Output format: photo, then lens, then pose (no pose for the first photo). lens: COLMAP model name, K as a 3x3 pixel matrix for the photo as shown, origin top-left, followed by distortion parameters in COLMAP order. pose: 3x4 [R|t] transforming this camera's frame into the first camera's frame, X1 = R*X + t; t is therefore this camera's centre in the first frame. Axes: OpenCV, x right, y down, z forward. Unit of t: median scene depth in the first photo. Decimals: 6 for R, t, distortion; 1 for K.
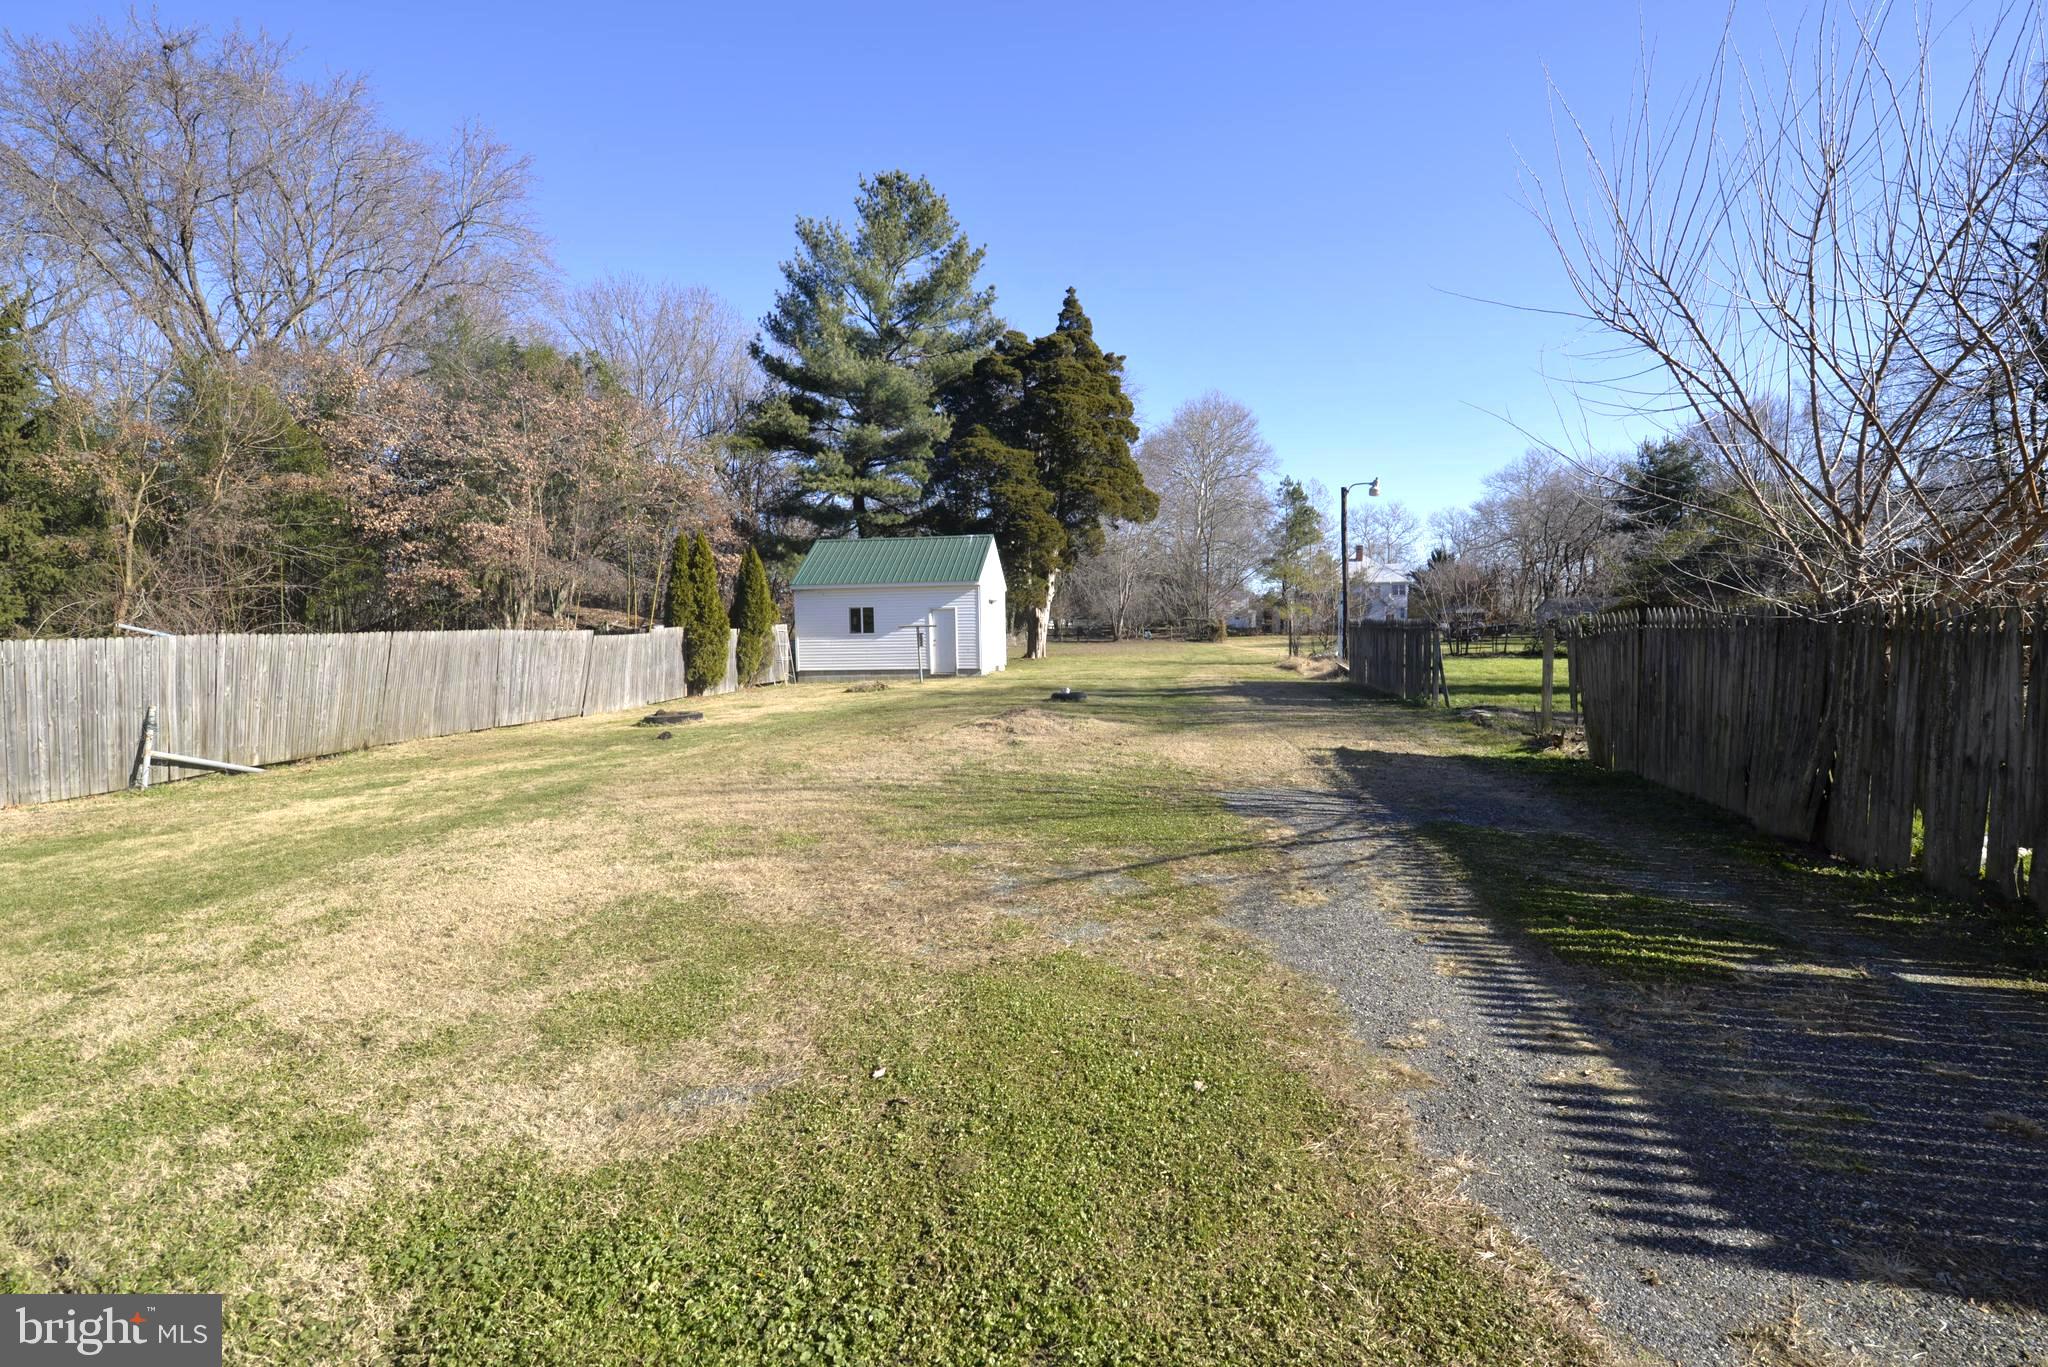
lens RADIAL K [[891.1, 0, 1030.5], [0, 891.1, 670.3], [0, 0, 1]] dist [-0.006462, -0.004591]
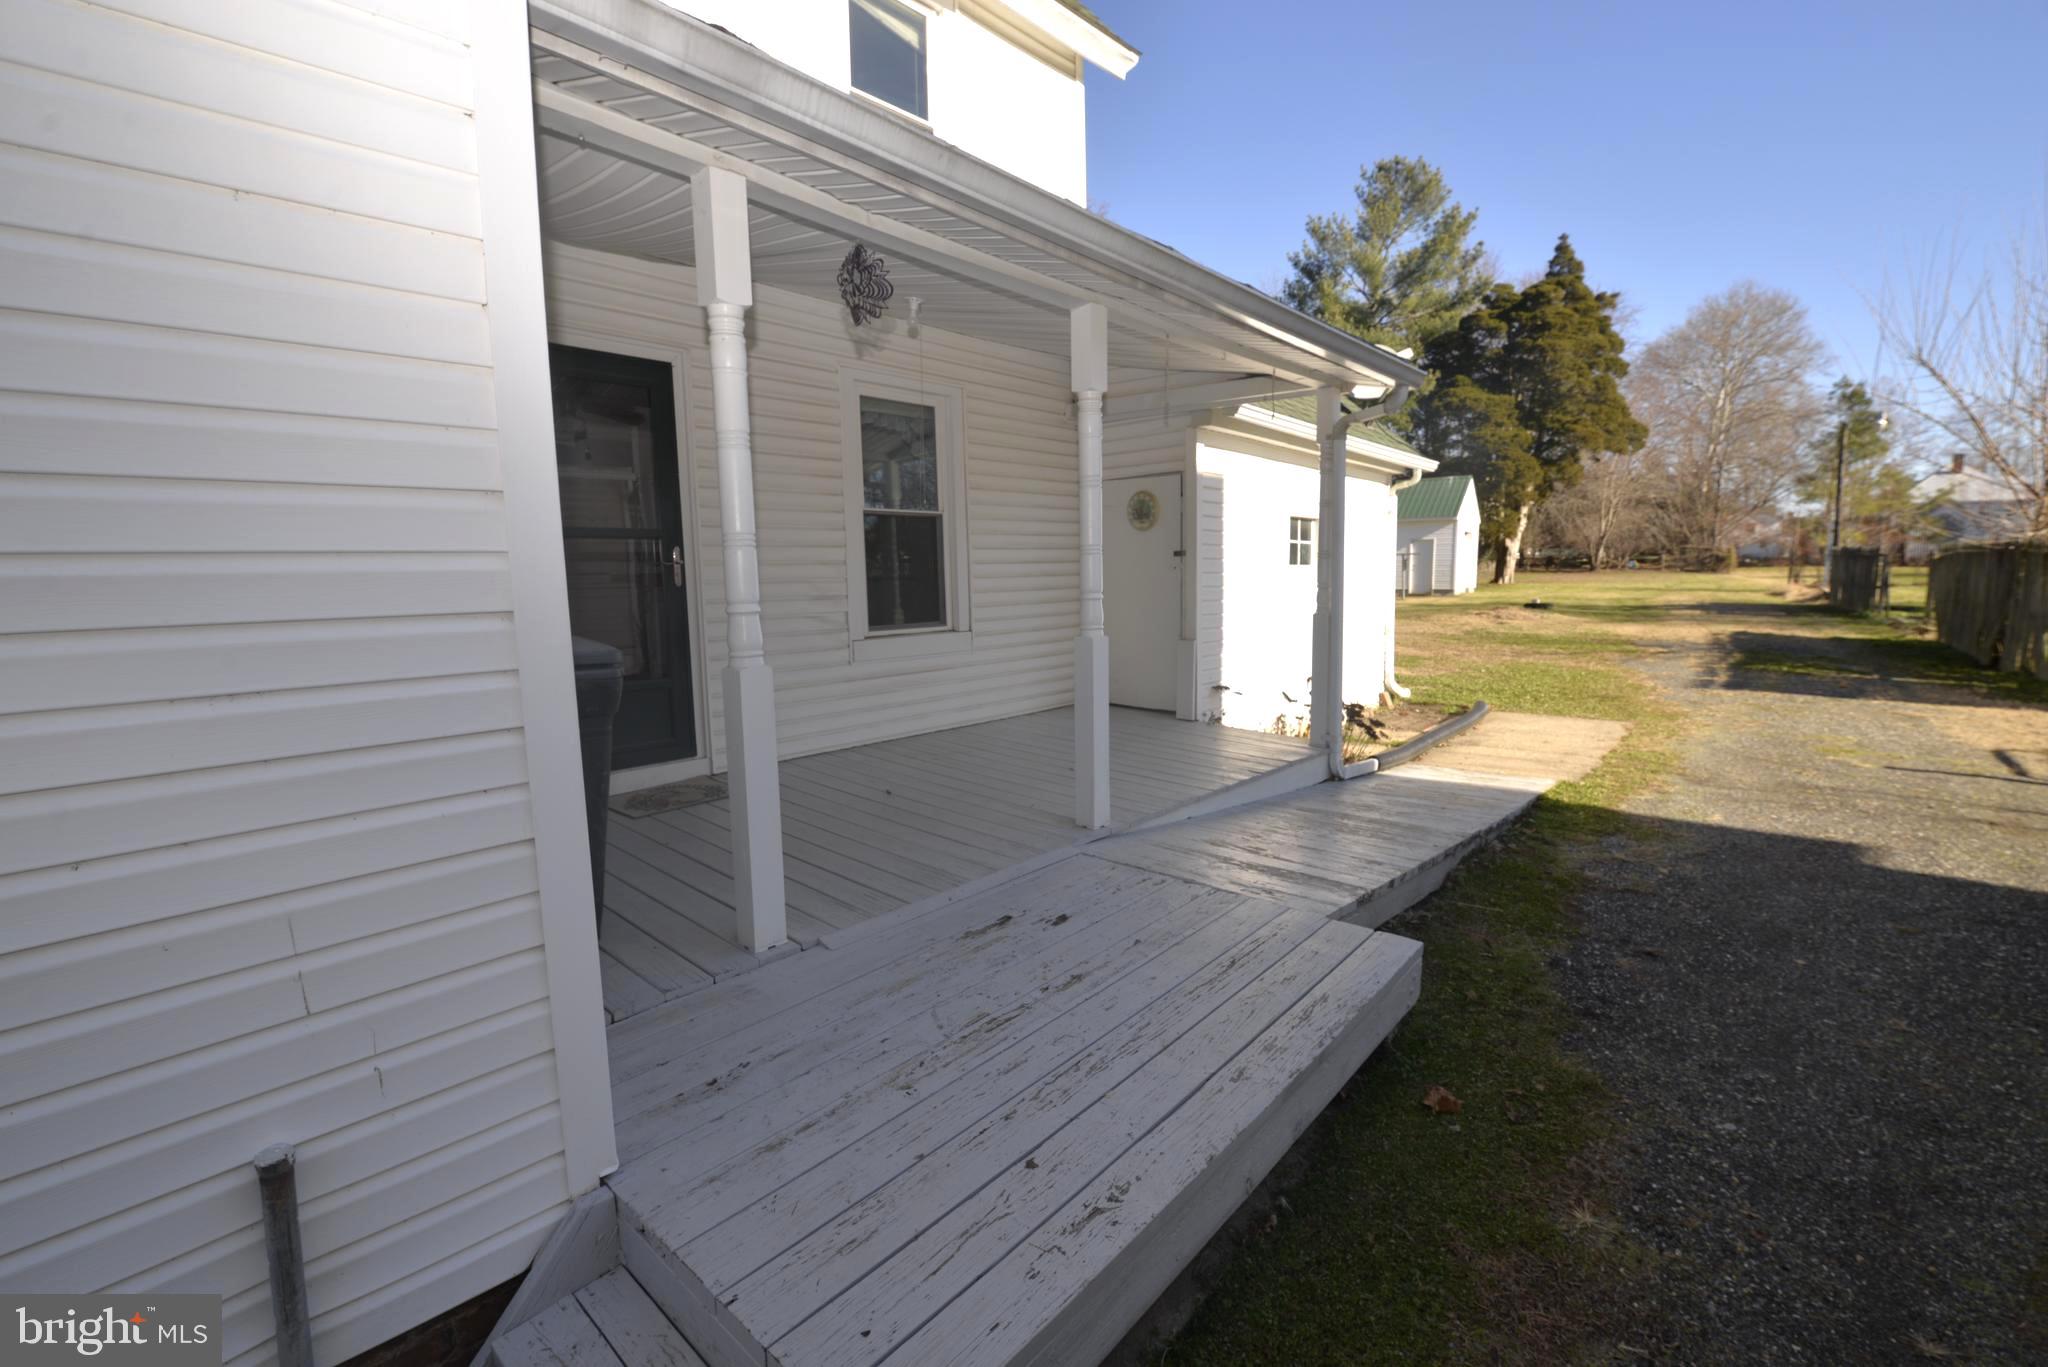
lens RADIAL K [[891.1, 0, 1023.6], [0, 891.1, 682.6], [0, 0, 1]] dist [-0.006462, -0.004591]
pose [[0.889340, 0.060310, -0.453252, -0.017115], [-0.019086, 0.995296, 0.094986, 0.016363], [0.456848, -0.075825, 0.886307, -0.282471]]
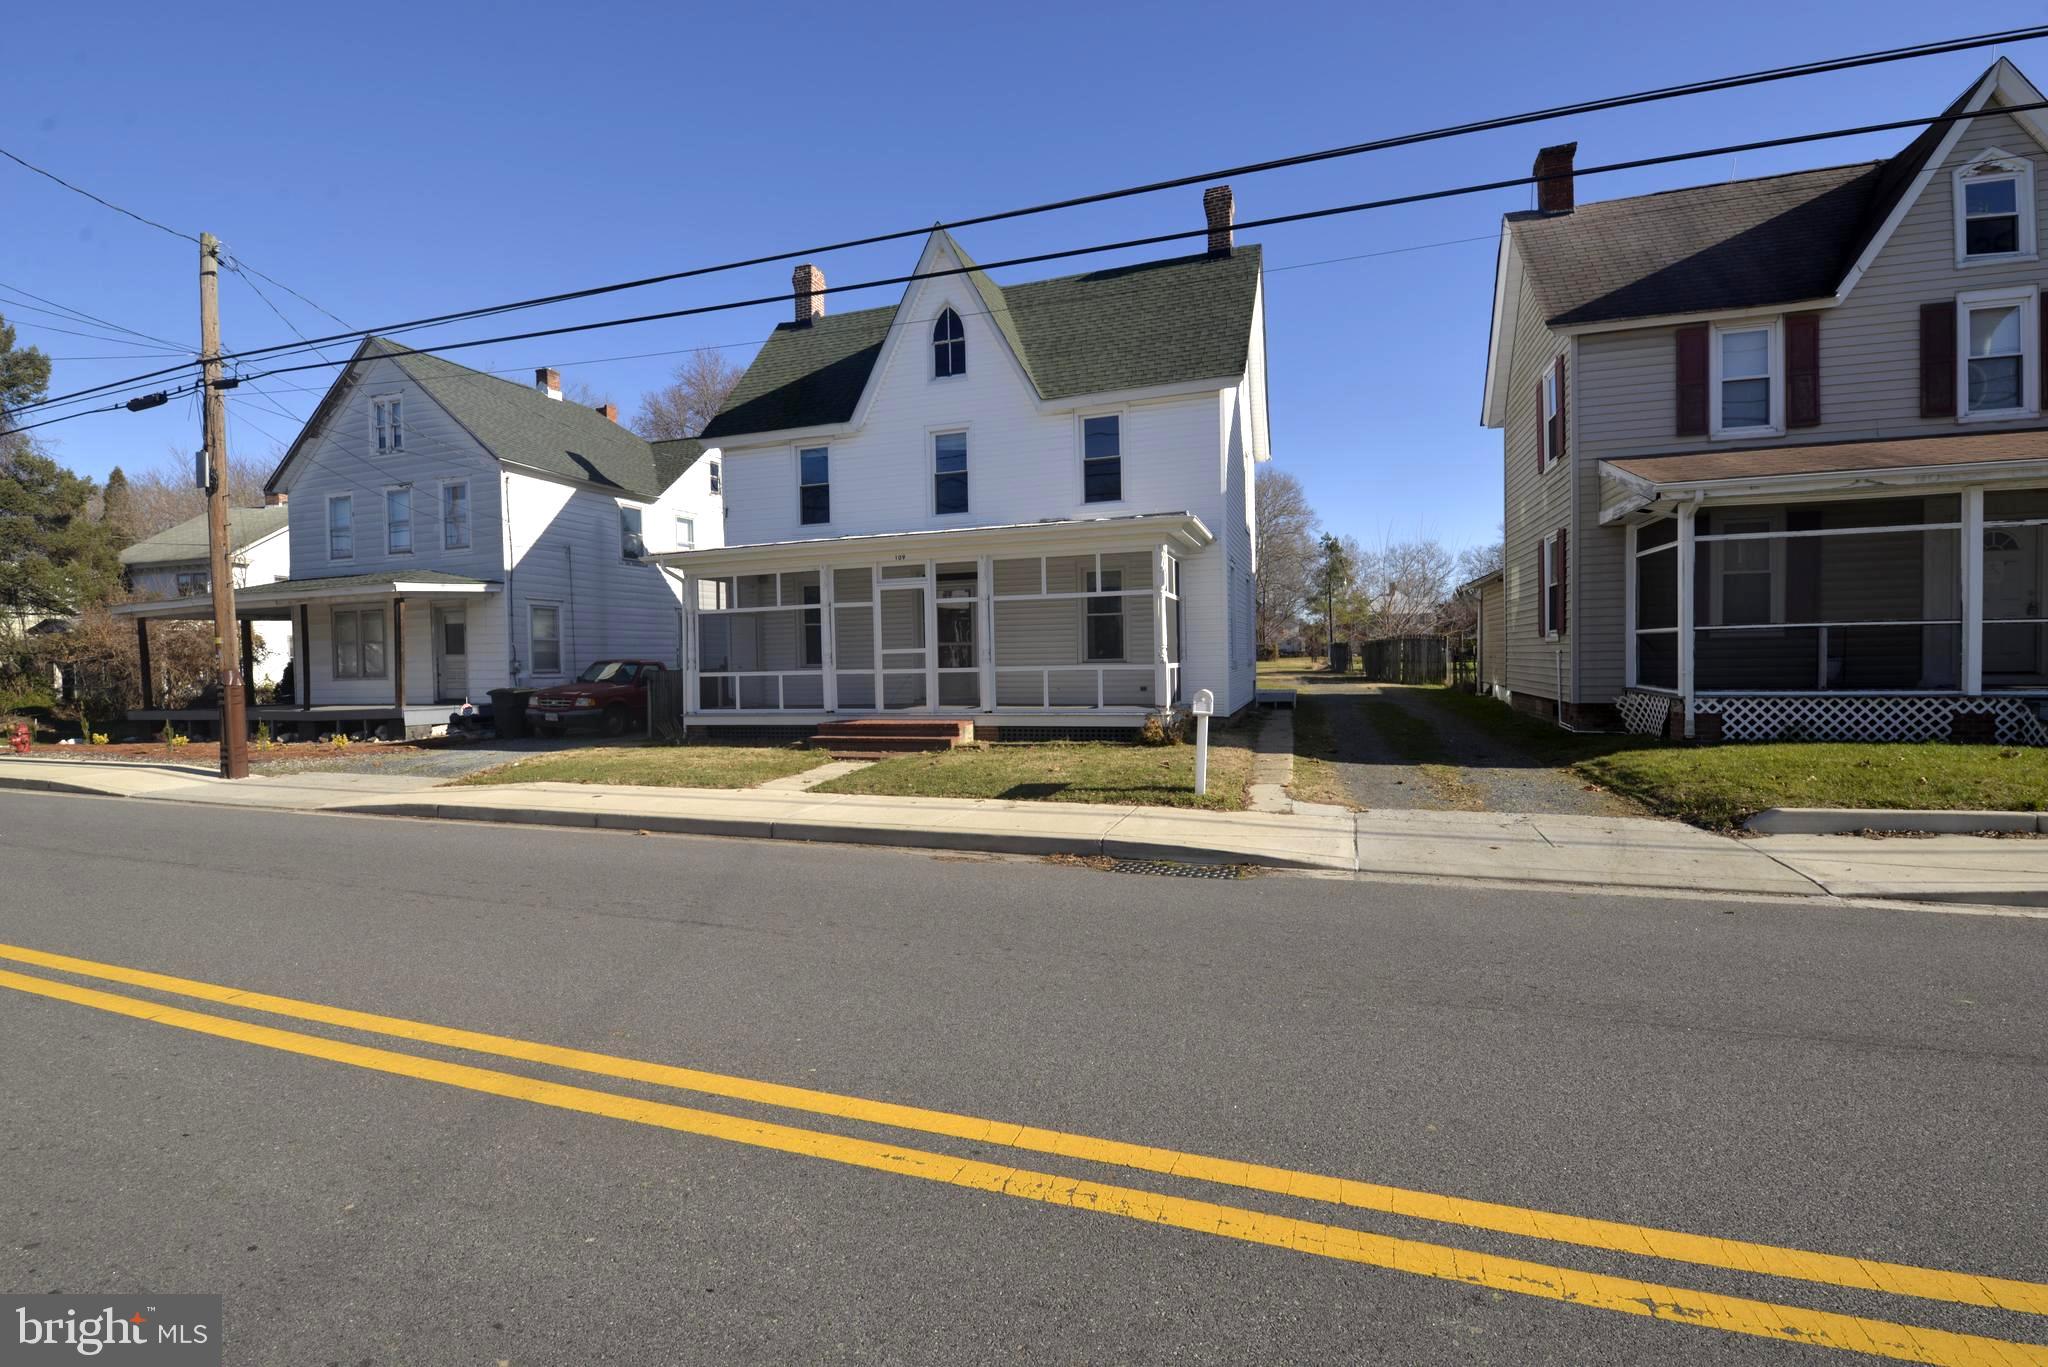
lens RADIAL K [[891.1, 0, 1017.9], [0, 891.1, 692.5], [0, 0, 1]] dist [-0.006462, -0.004591]
pose [[0.997226, -0.002808, -0.074378, -0.149131], [0.002325, 0.999976, -0.006583, 0.049539], [0.074395, 0.006392, 0.997208, -0.762574]]
